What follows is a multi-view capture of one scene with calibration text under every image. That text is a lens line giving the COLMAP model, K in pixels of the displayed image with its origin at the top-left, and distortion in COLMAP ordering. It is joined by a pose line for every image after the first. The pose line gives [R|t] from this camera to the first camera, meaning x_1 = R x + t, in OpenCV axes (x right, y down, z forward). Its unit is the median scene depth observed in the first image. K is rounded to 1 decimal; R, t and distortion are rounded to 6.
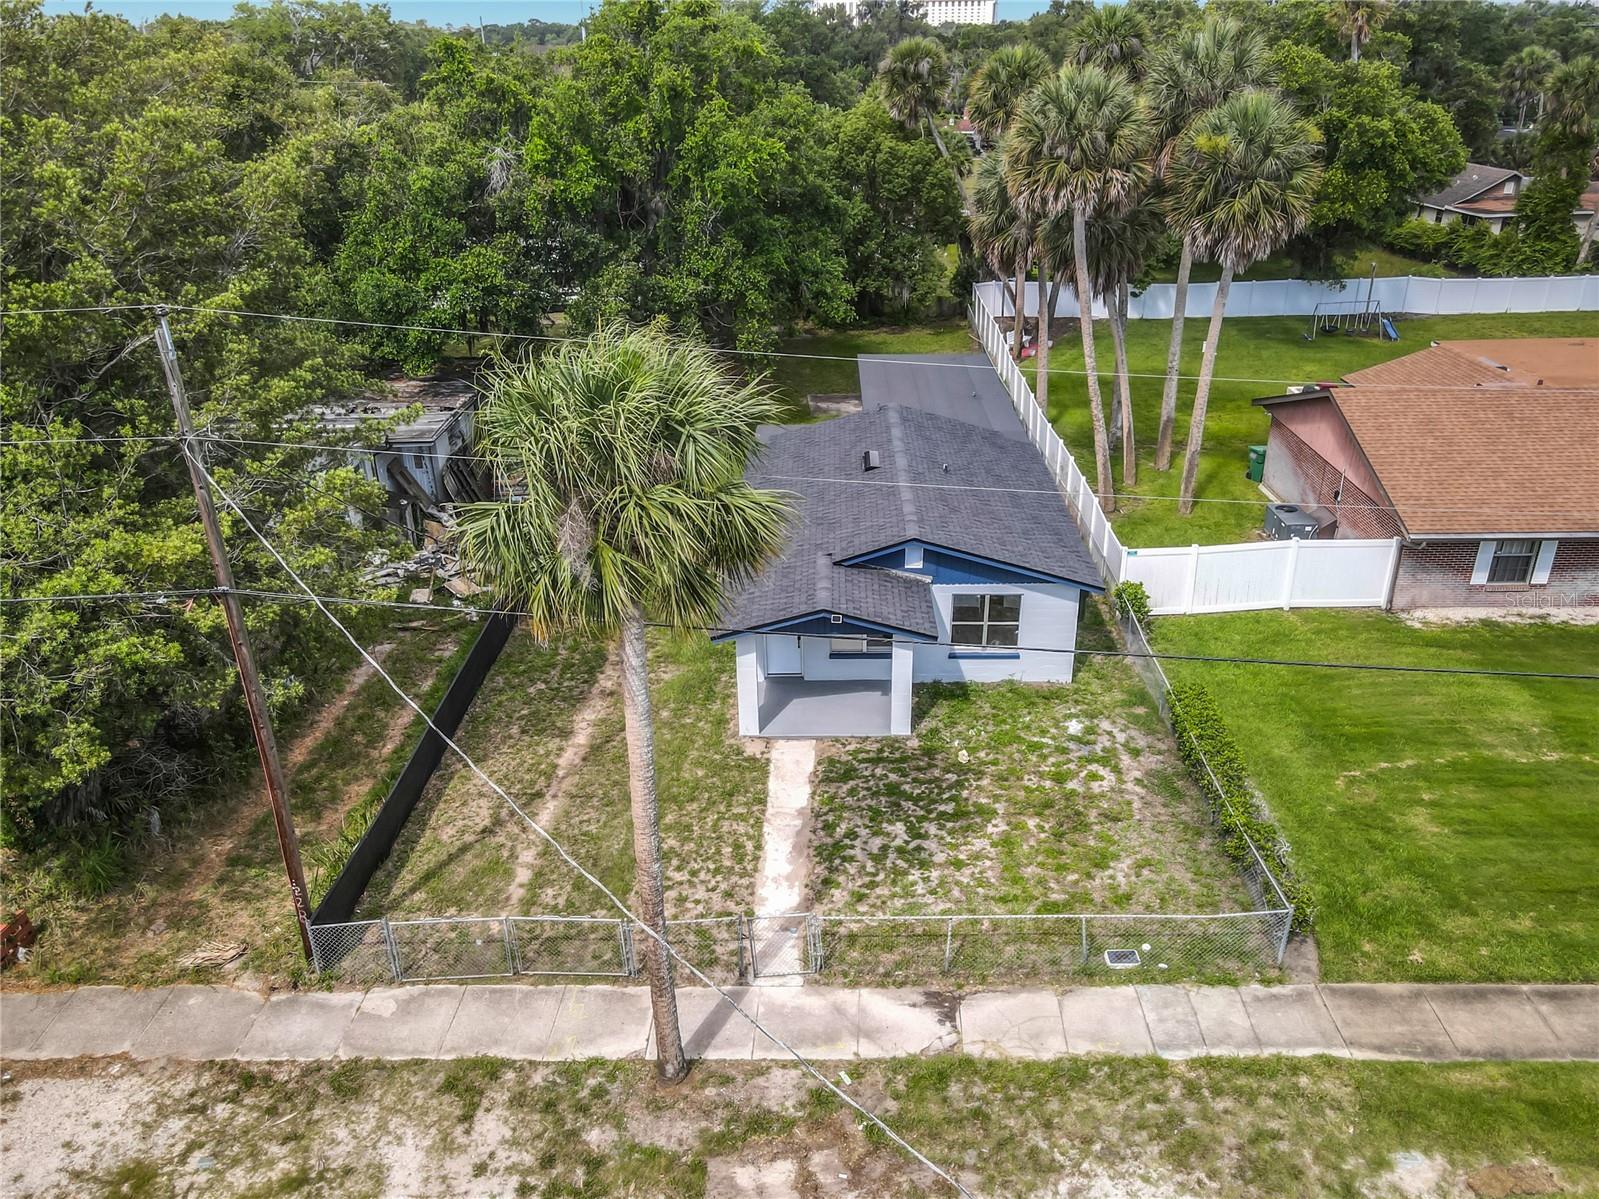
lens RADIAL K [[1201.3, 0, 816.2], [0, 1201.3, 598.0], [0, 0, 1]] dist [0.010473, 0.006805]
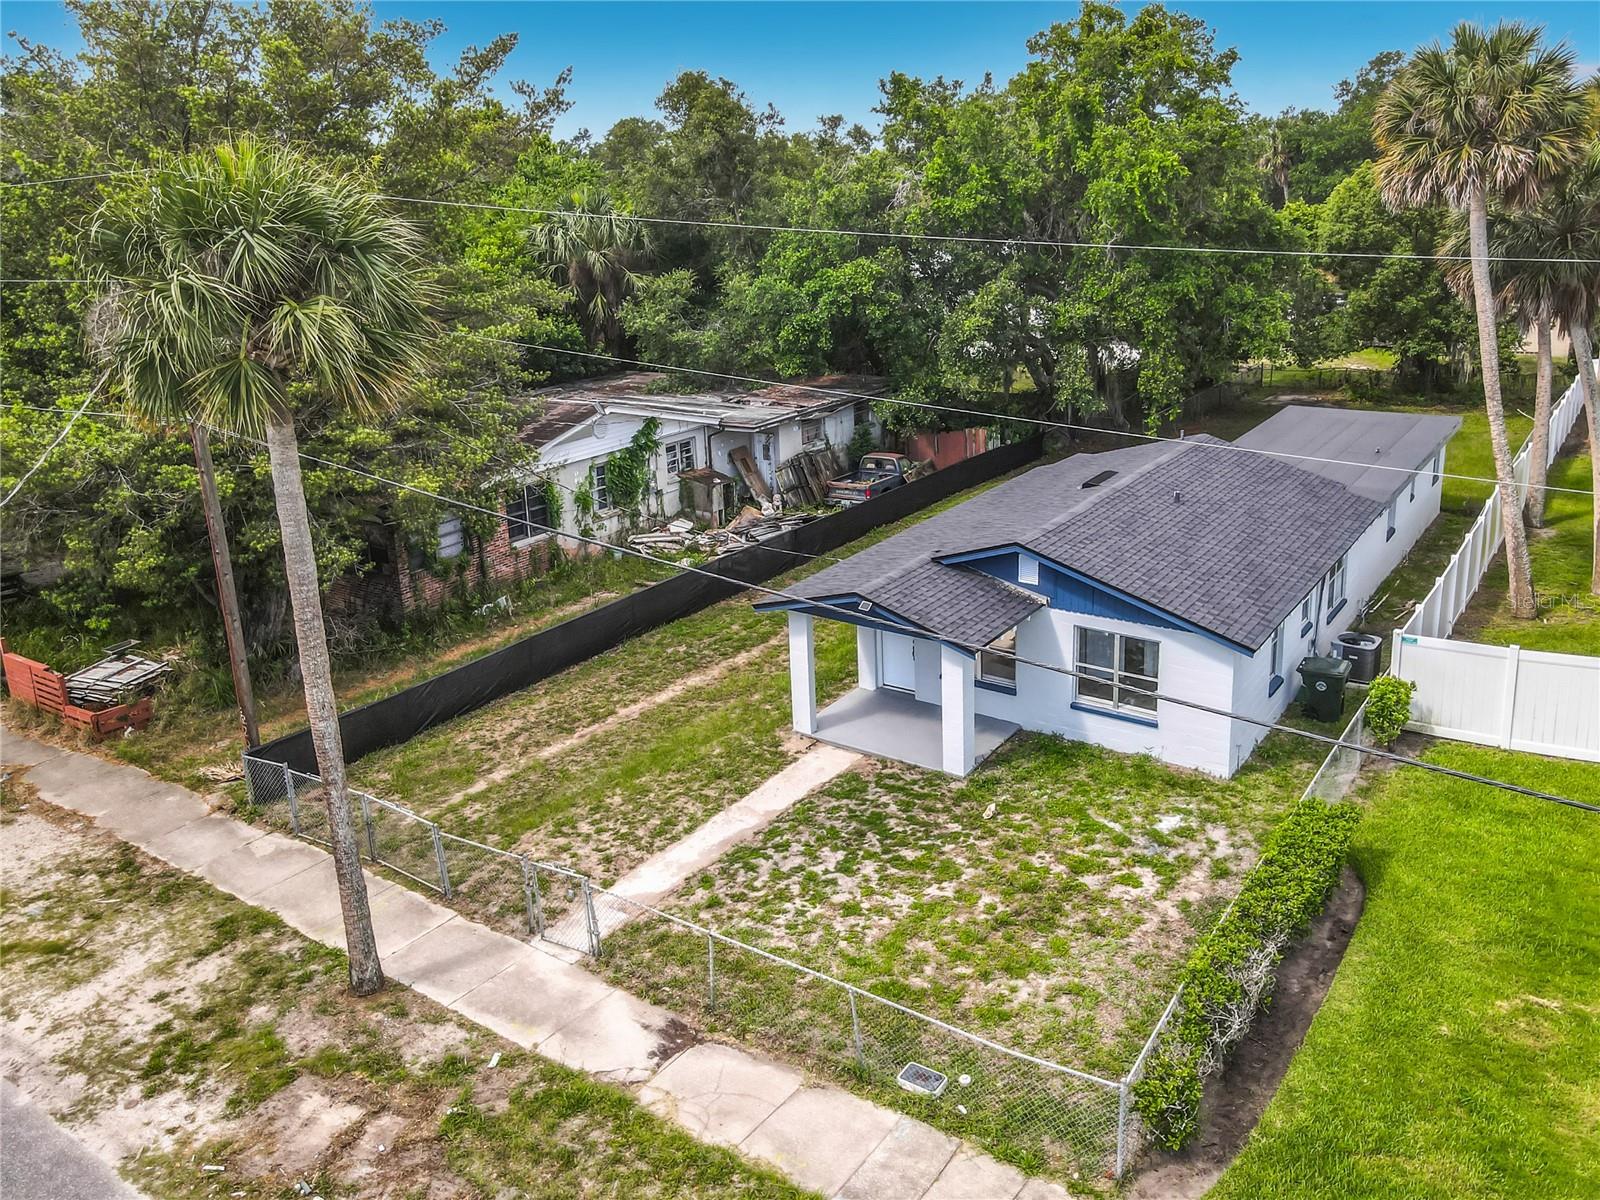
lens RADIAL K [[1246.4, 0, 819.2], [0, 1246.4, 494.3], [0, 0, 1]] dist [0.017298, 0.011788]
pose [[0.827829, 0.121272, -0.547715, 0.500530], [-0.215411, 0.970222, -0.110756, 0.049386], [0.517974, 0.209671, 0.829301, 0.240563]]
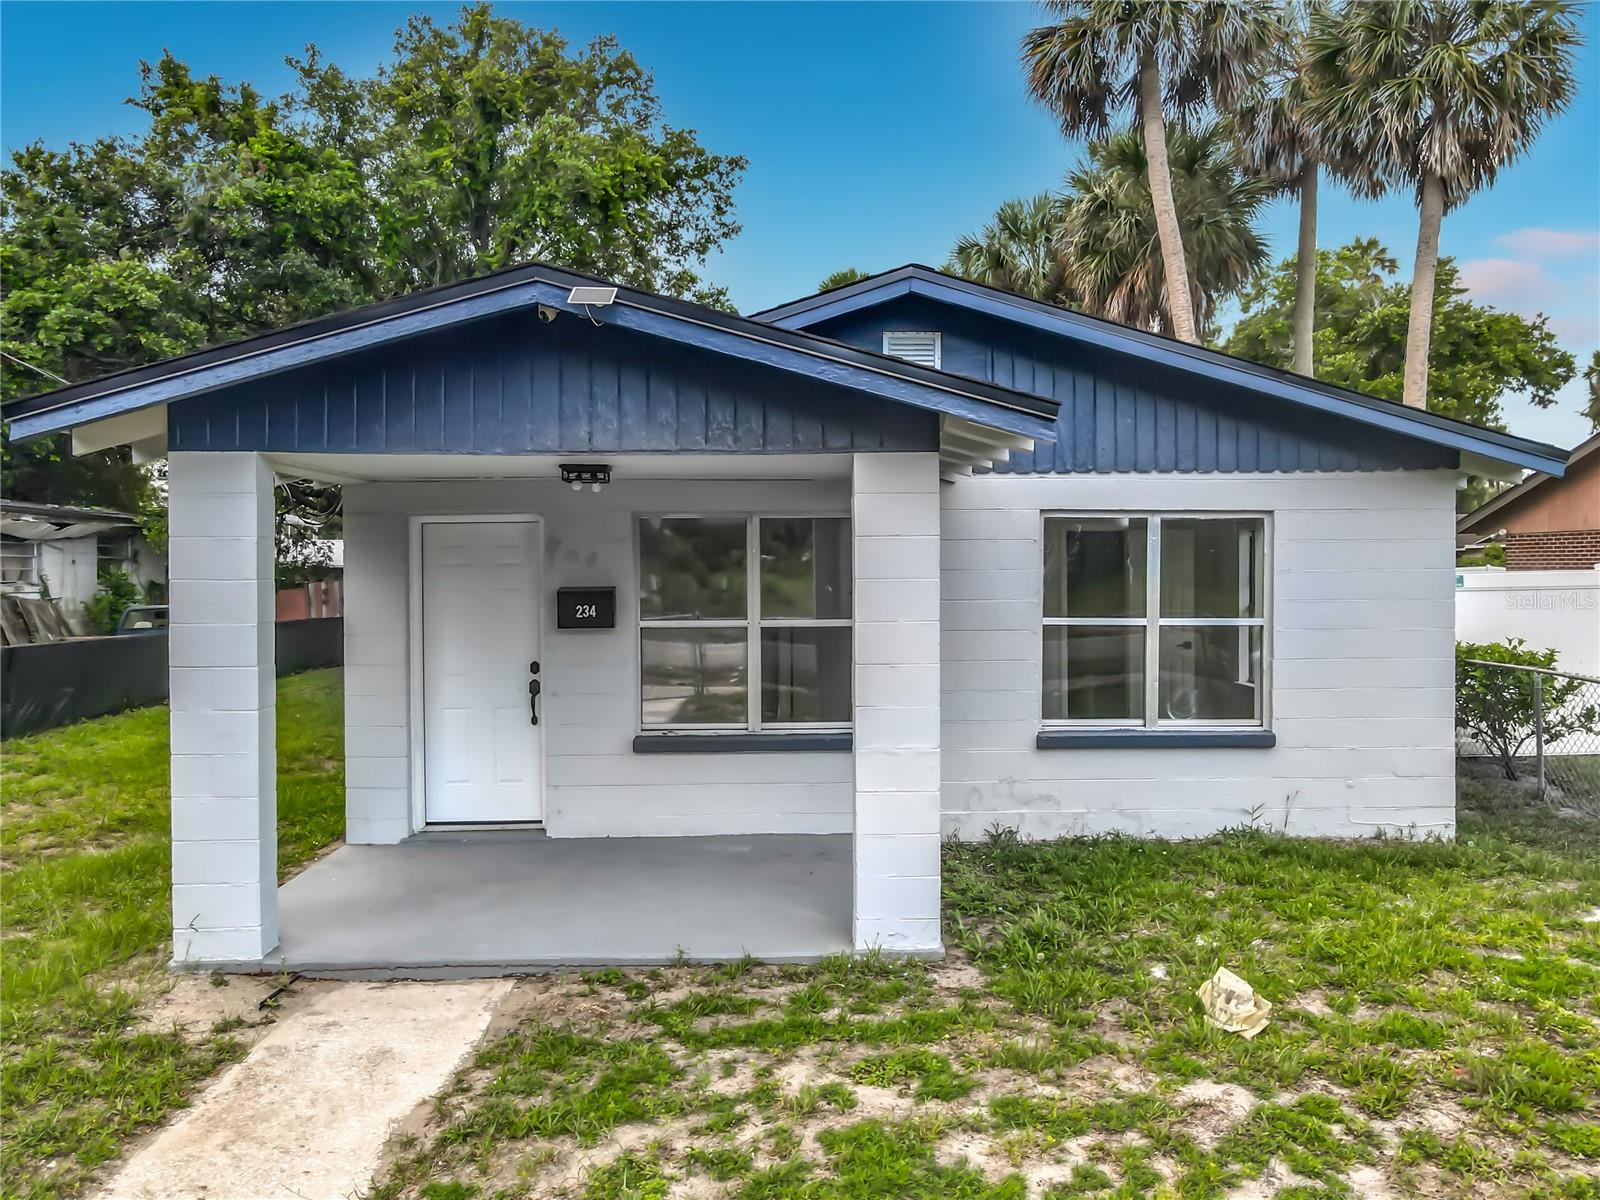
lens RADIAL K [[1184.3, 0, 794.1], [0, 1184.3, 595.7], [0, 0, 1]] dist [0.024929, -0.003123]
pose [[0.999451, 0.003391, 0.032948, 0.049707], [0.010274, 0.913936, -0.405727, 0.163862], [-0.031488, 0.405843, 0.913400, 0.882171]]
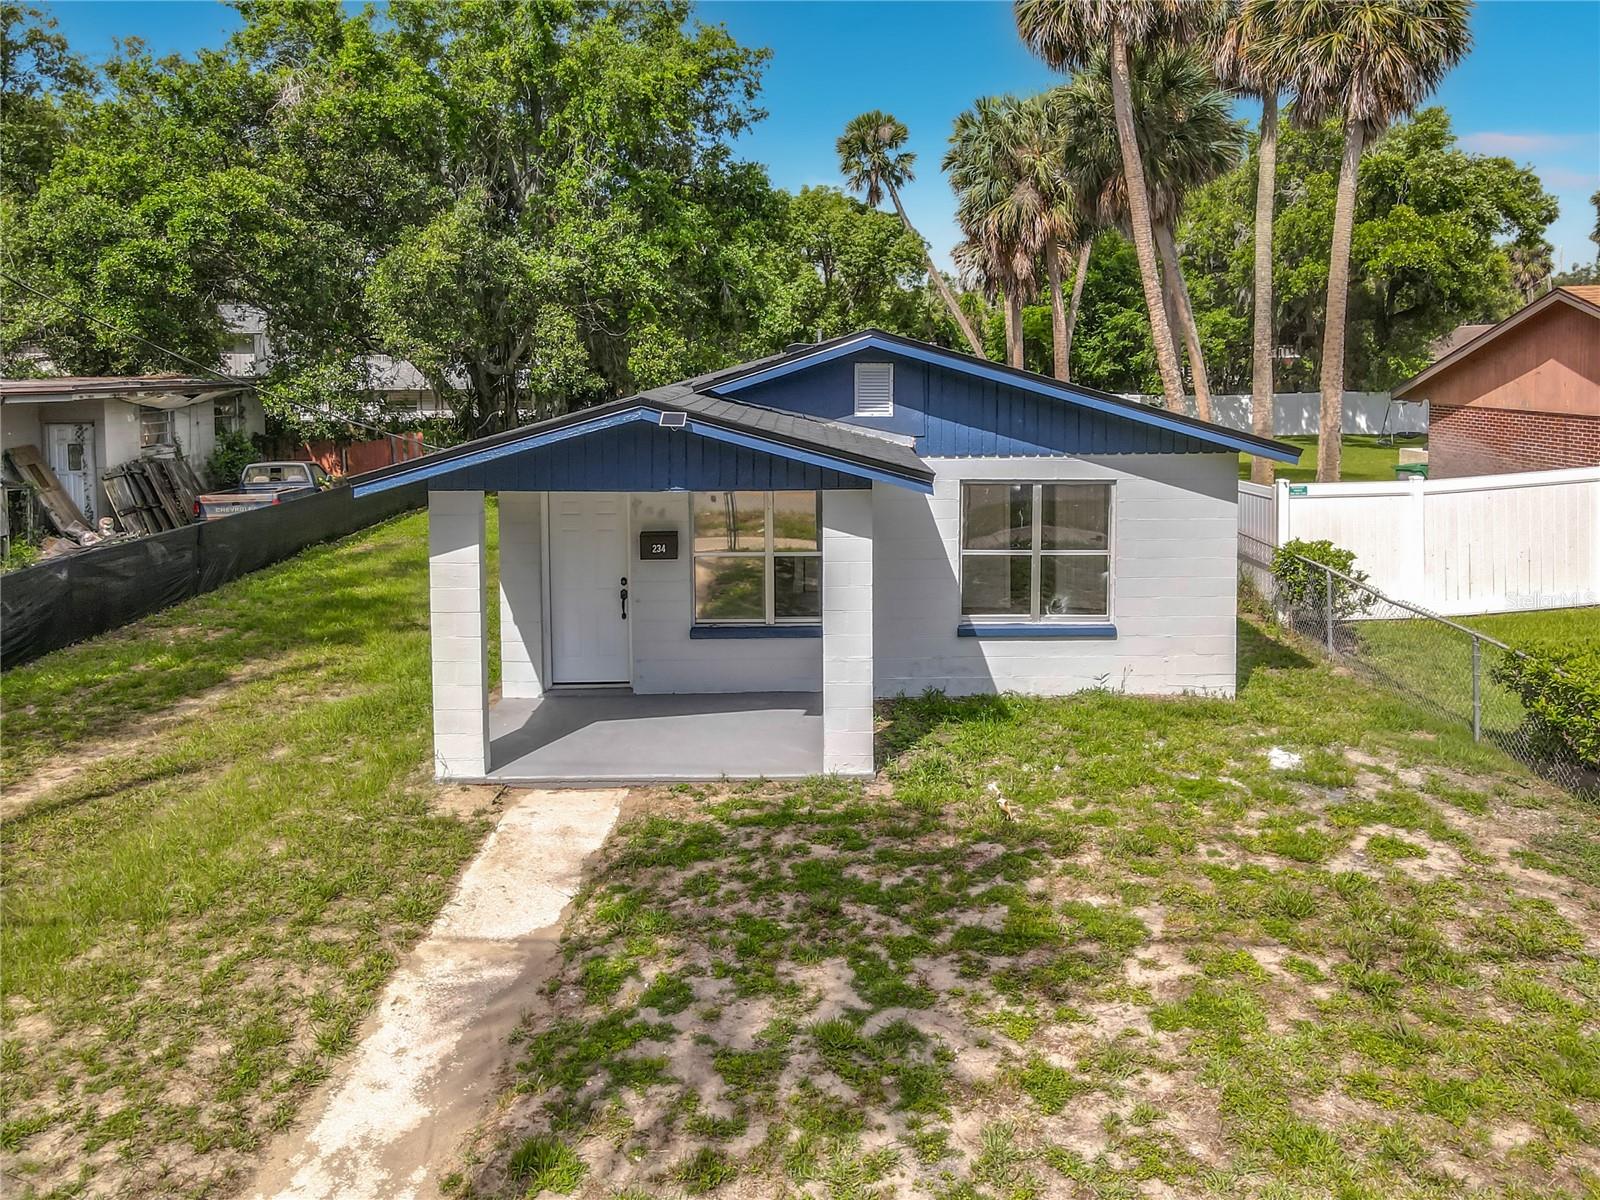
lens RADIAL K [[1230.9, 0, 810.0], [0, 1230.9, 440.0], [0, 0, 1]] dist [0.002351, 0.012335]
pose [[0.999879, 0.001037, 0.015525, 0.059166], [0.004653, 0.932185, -0.361952, 0.180401], [-0.014847, 0.361980, 0.932067, 0.673088]]
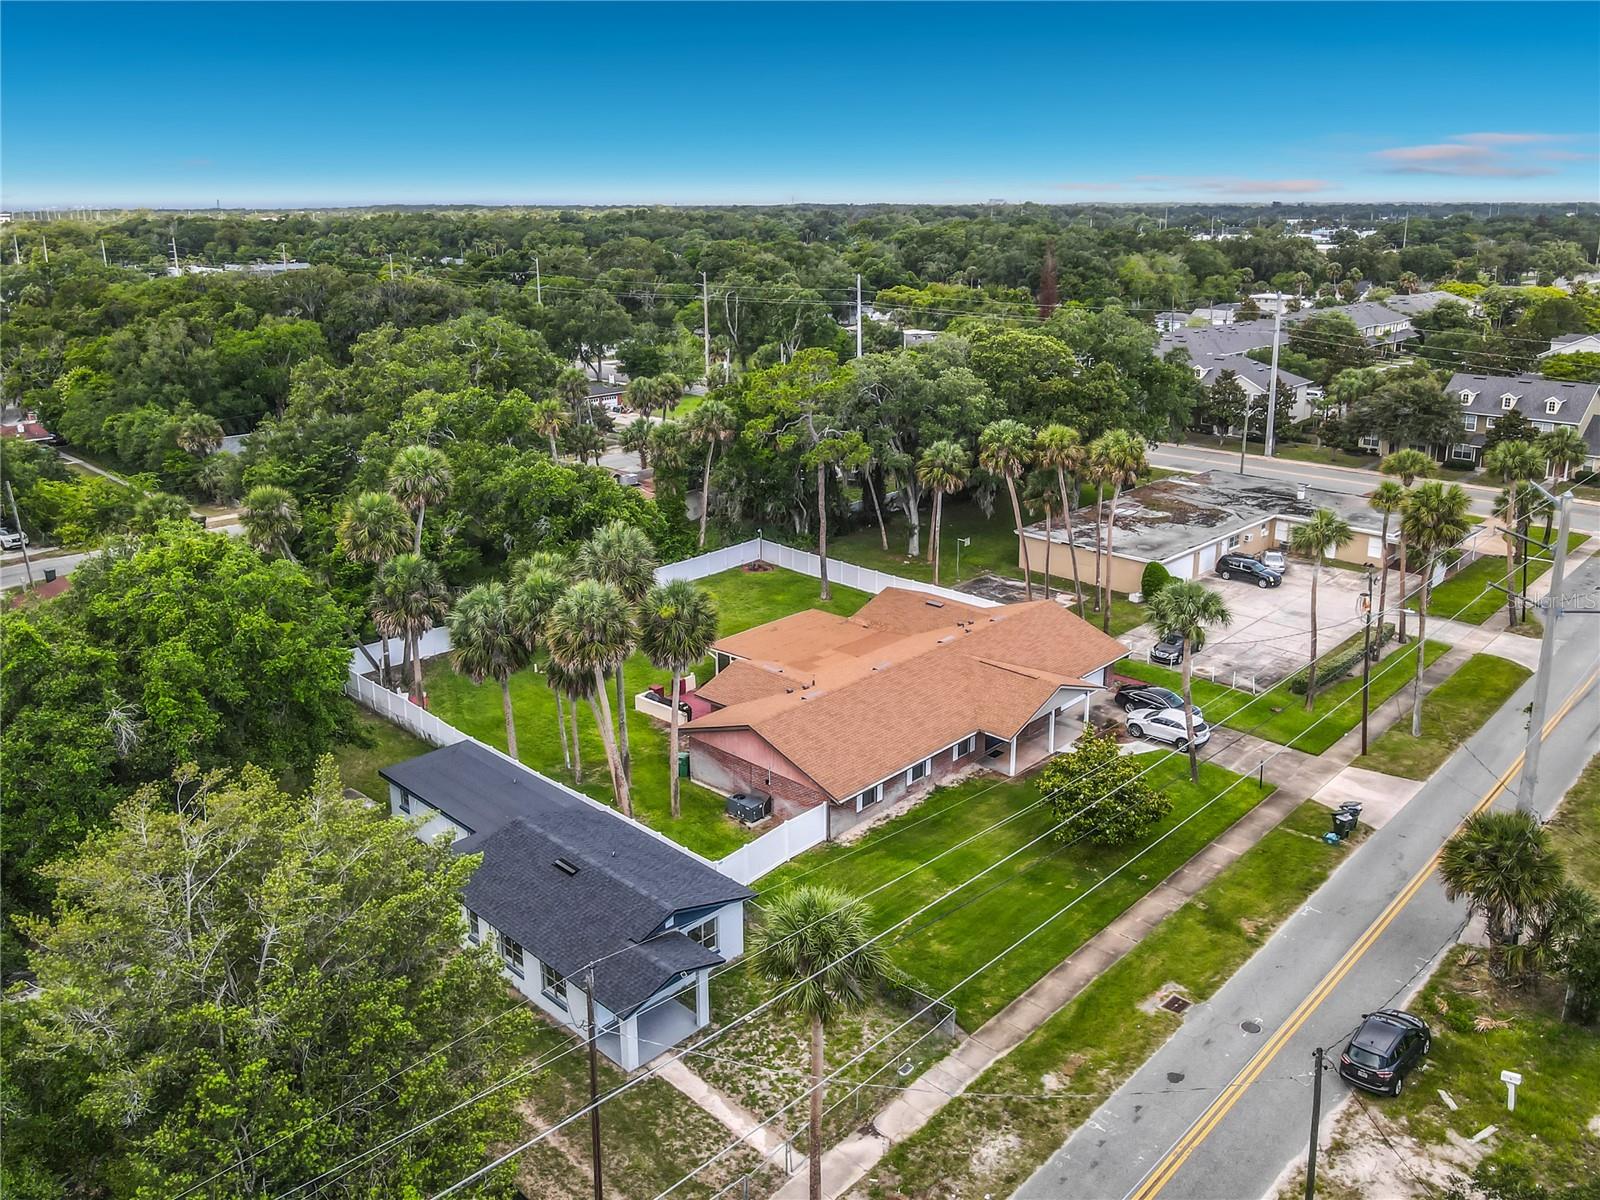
lens RADIAL K [[1212.4, 0, 817.9], [0, 1212.4, 590.8], [0, 0, 1]] dist [-0.016991, 0.000800]
pose [[0.681993, -0.215571, 0.698867, -1.009279], [0.310090, 0.950661, -0.009364, -0.461588], [-0.662367, 0.223098, 0.715191, -0.527639]]
